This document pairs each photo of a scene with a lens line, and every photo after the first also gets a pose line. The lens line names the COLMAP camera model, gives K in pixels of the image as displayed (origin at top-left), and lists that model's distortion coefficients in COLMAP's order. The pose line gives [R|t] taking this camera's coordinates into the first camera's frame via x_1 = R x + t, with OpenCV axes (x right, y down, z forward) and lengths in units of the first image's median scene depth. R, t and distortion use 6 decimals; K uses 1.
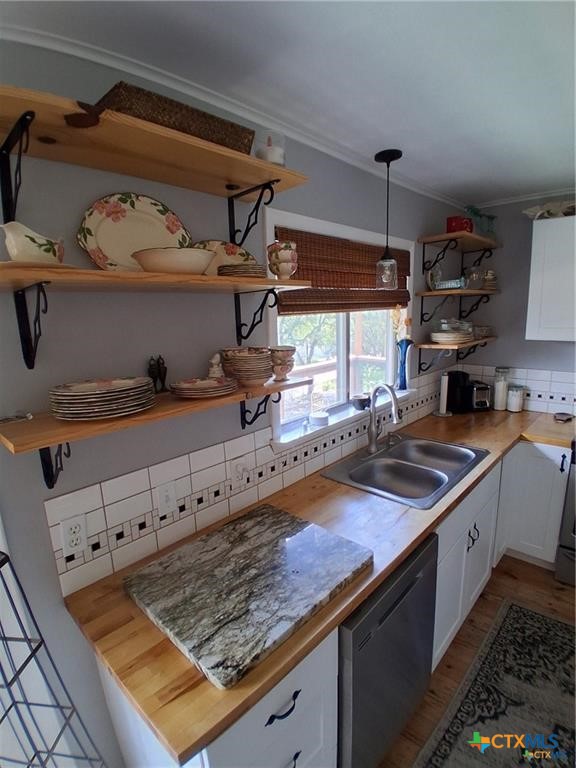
lens RADIAL K [[381.2, 0, 281.9], [0, 381.2, 387.0], [0, 0, 1]] dist [-0.014189, -0.026484]
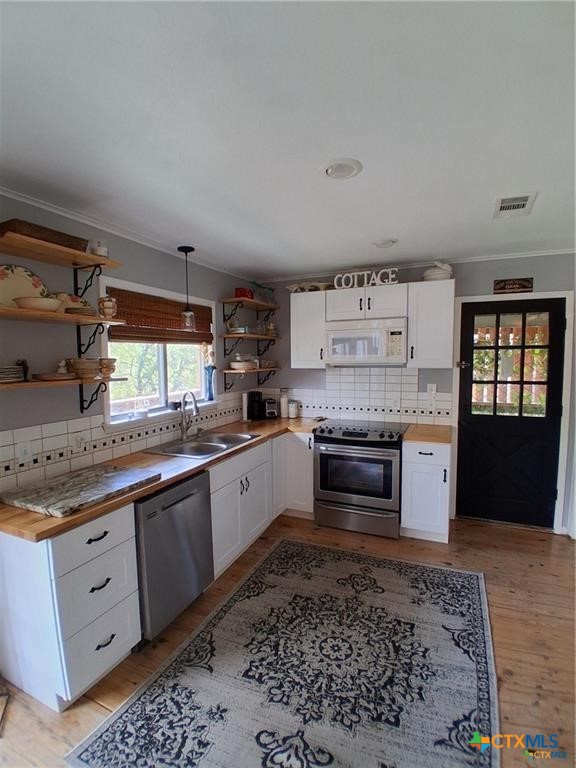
lens RADIAL K [[381.2, 0, 288.9], [0, 381.2, 389.9], [0, 0, 1]] dist [-0.014189, -0.026484]
pose [[0.935151, 0.001210, 0.354247, 0.116981], [0.040584, 0.993044, -0.110528, 0.188491], [-0.351917, 0.117737, 0.928597, -0.605489]]
